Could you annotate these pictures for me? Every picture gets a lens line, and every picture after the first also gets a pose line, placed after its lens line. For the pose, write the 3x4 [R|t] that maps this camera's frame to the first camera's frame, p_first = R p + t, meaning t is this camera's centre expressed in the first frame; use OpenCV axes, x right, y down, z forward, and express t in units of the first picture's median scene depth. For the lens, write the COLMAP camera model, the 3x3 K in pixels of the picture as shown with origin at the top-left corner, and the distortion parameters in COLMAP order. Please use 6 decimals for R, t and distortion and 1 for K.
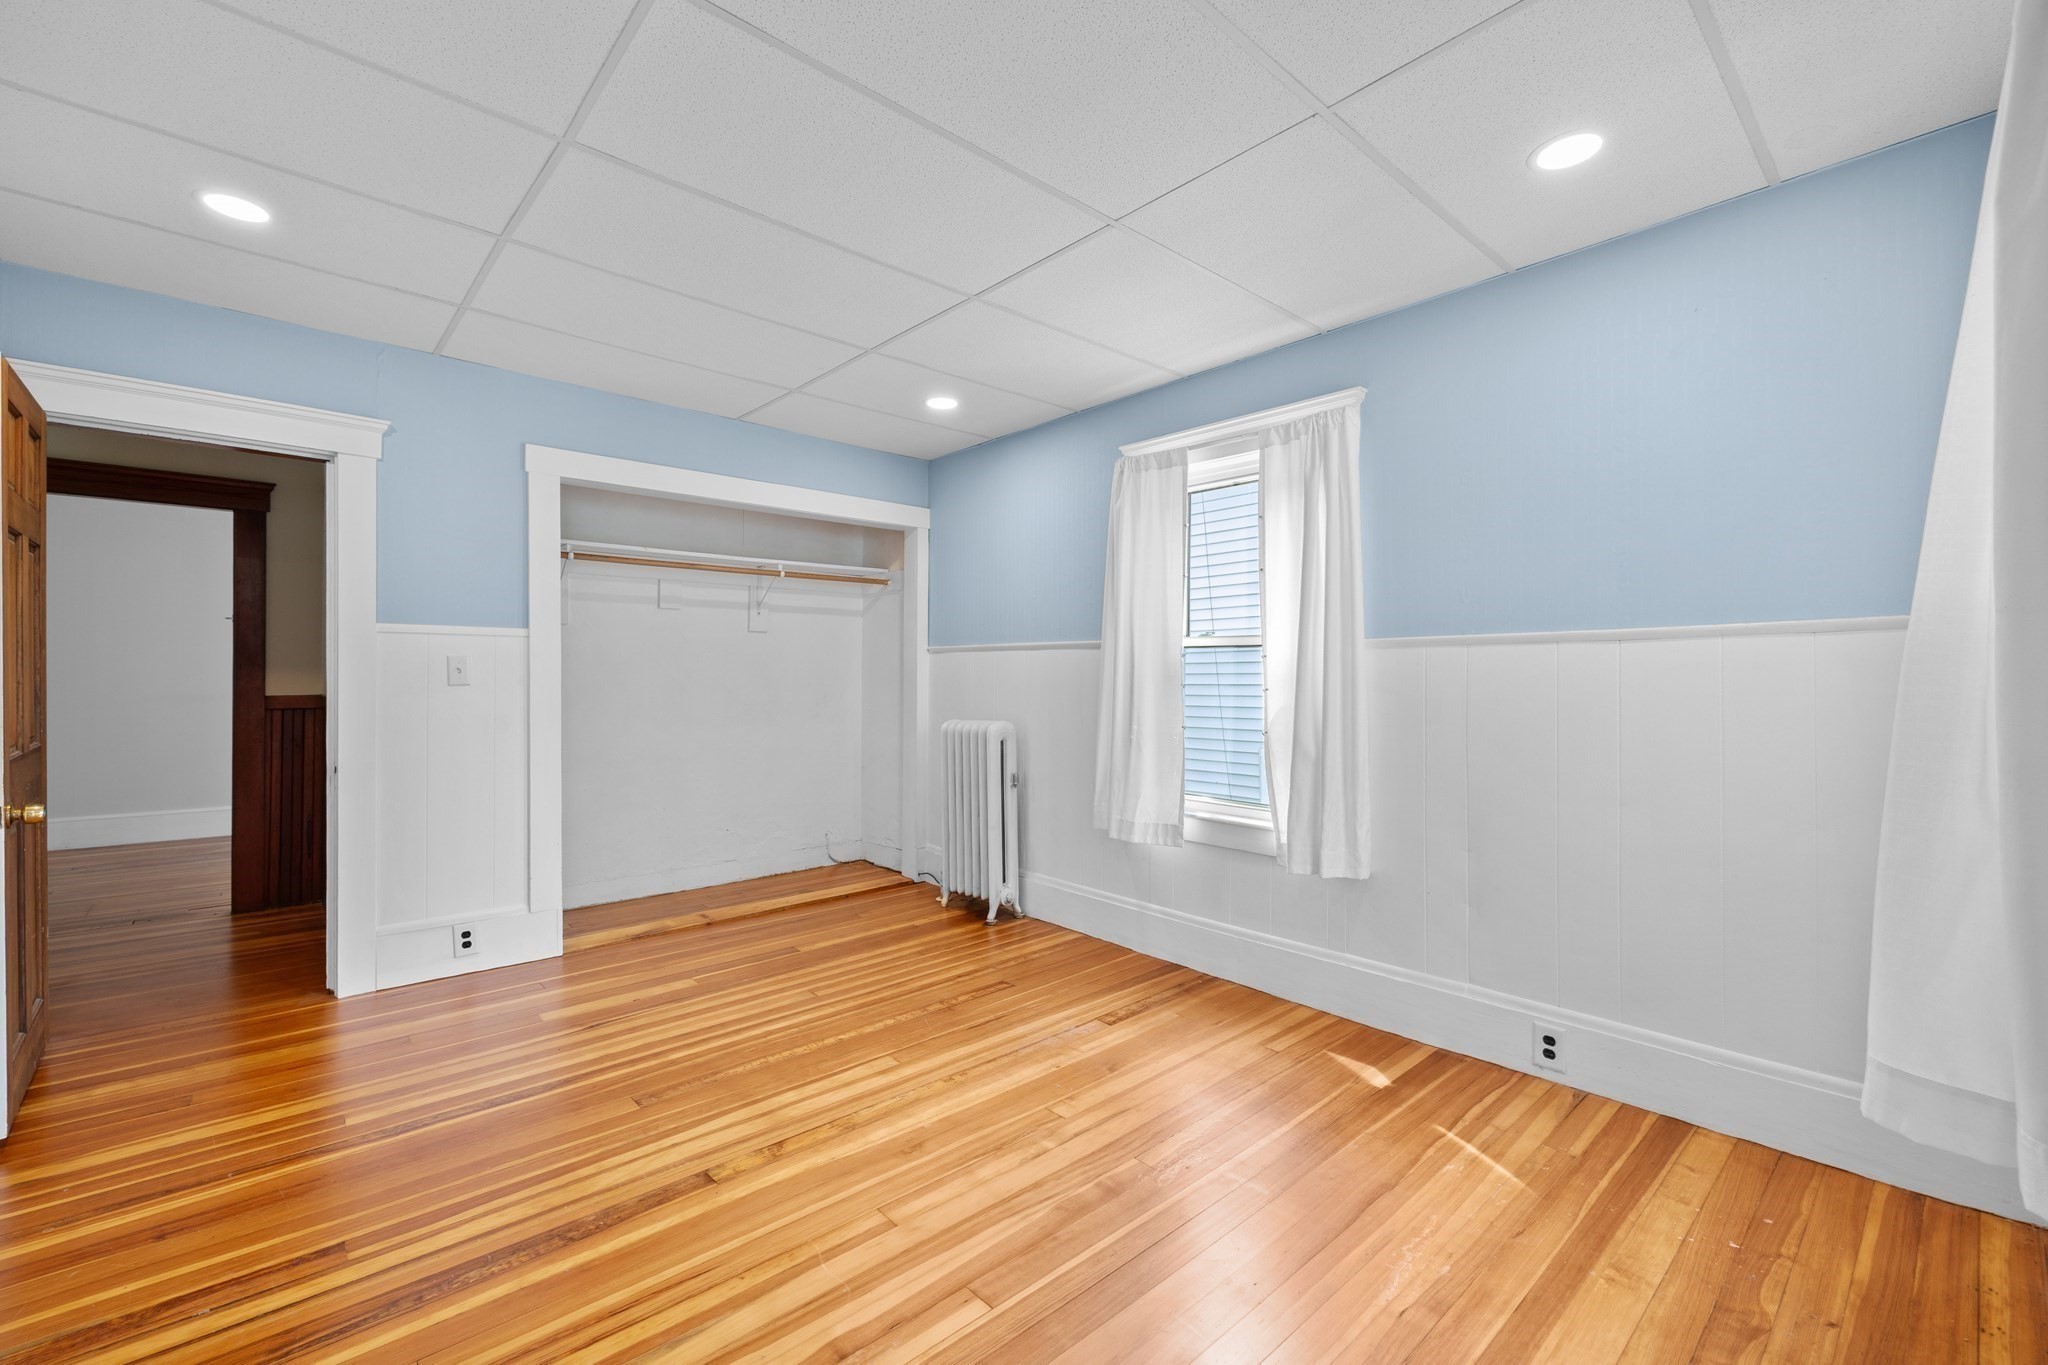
lens RADIAL K [[863.5, 0, 1012.4], [0, 863.5, 681.8], [0, 0, 1]] dist [-0.001619, -0.000295]
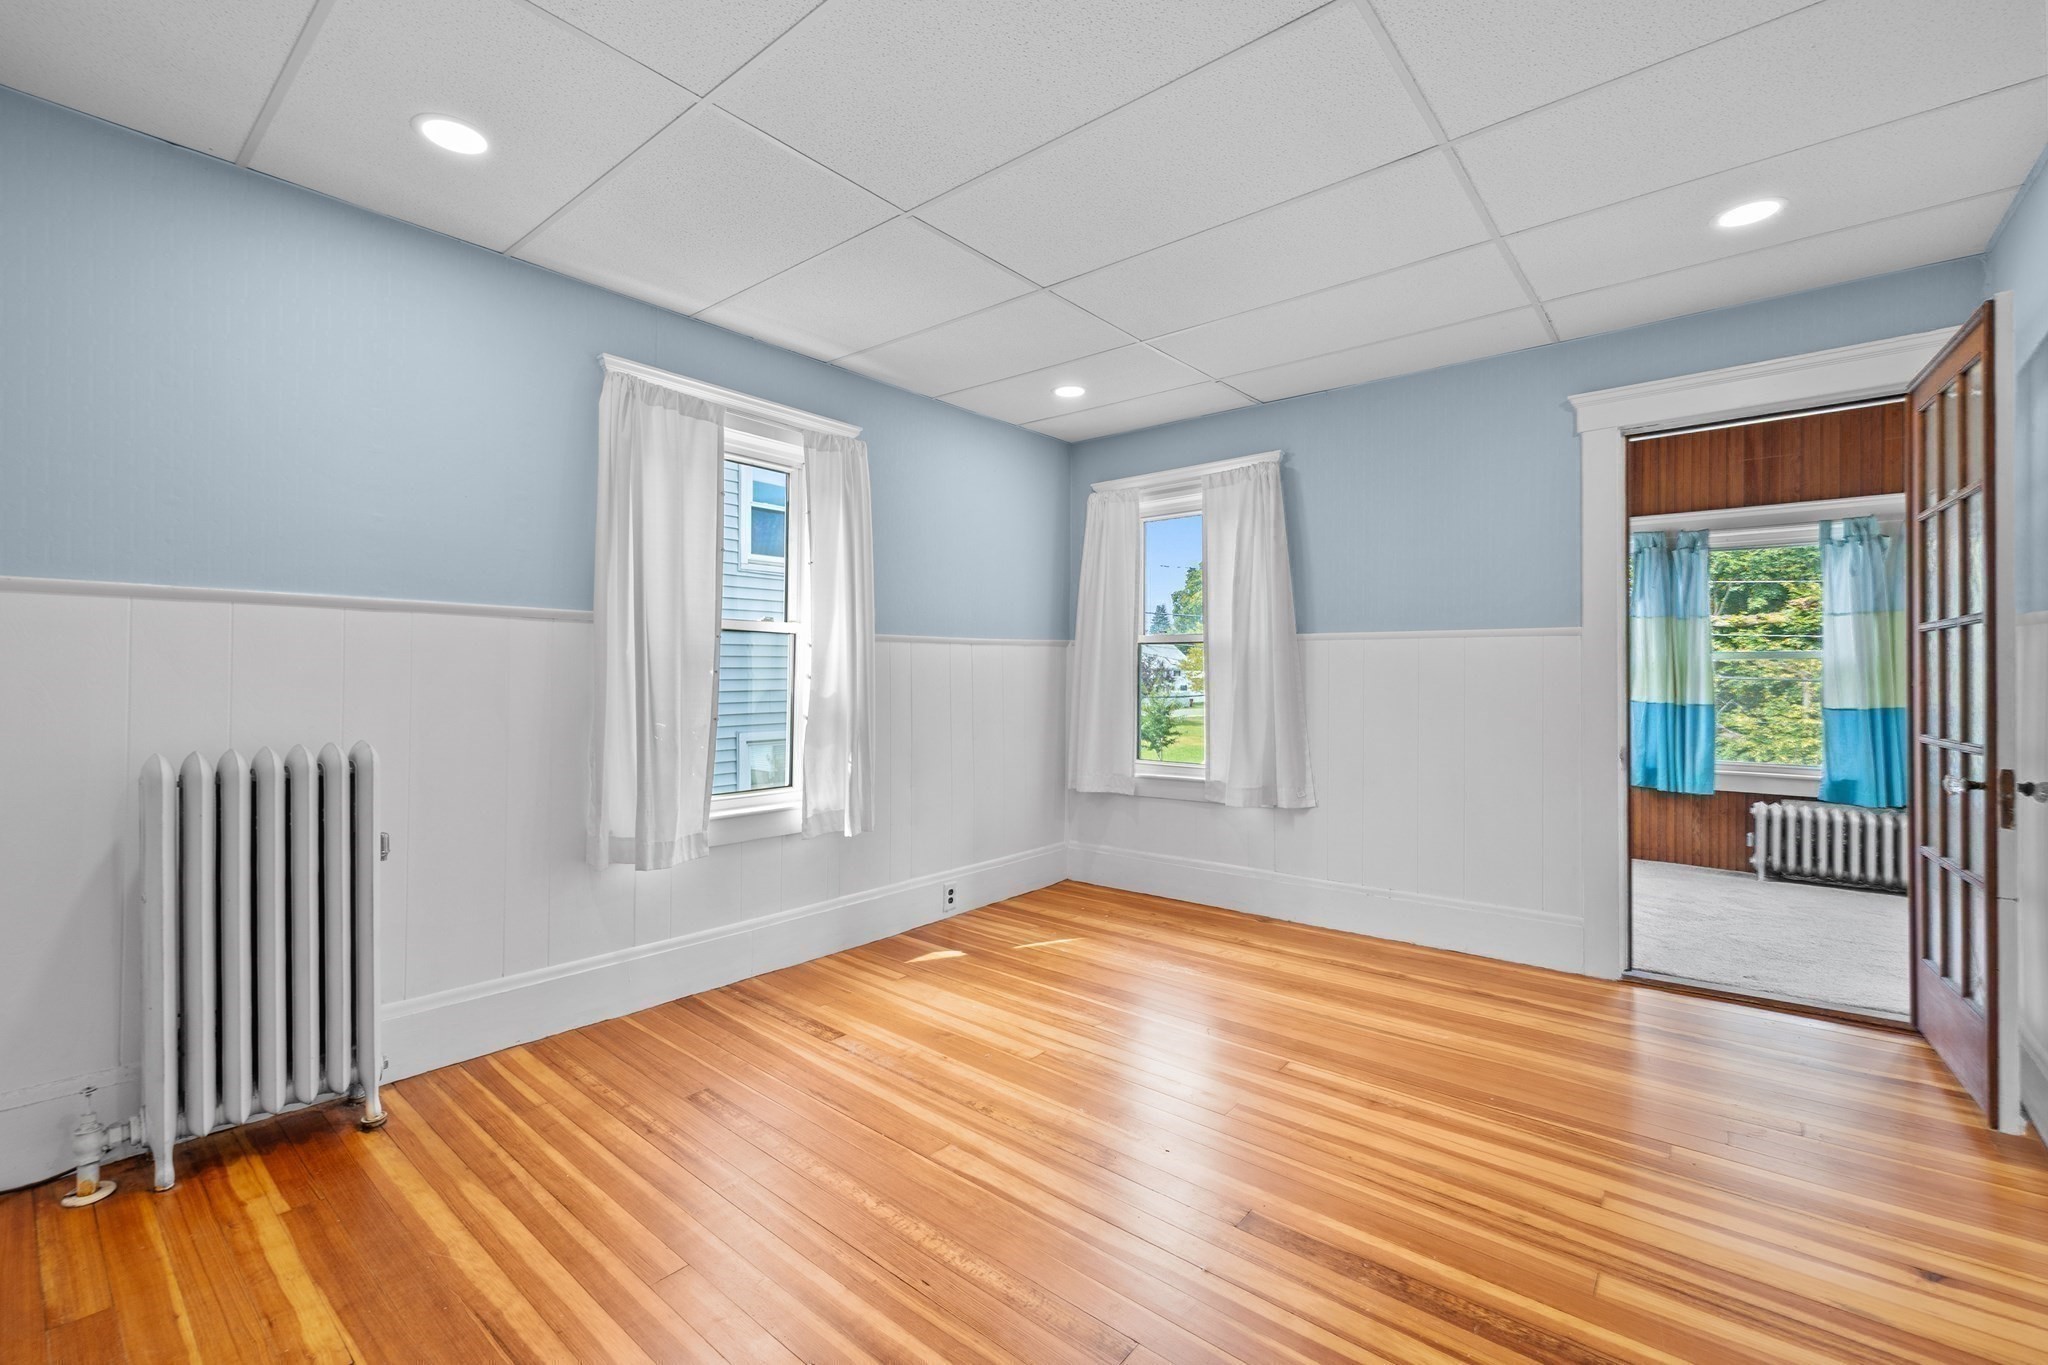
lens RADIAL K [[863.5, 0, 1015.7], [0, 863.5, 670.4], [0, 0, 1]] dist [-0.001619, -0.000295]
pose [[-0.140749, -0.006244, 0.990026, -0.891709], [-0.001092, 0.999980, 0.006151, -0.004726], [-0.990045, -0.000216, -0.140753, 1.007155]]
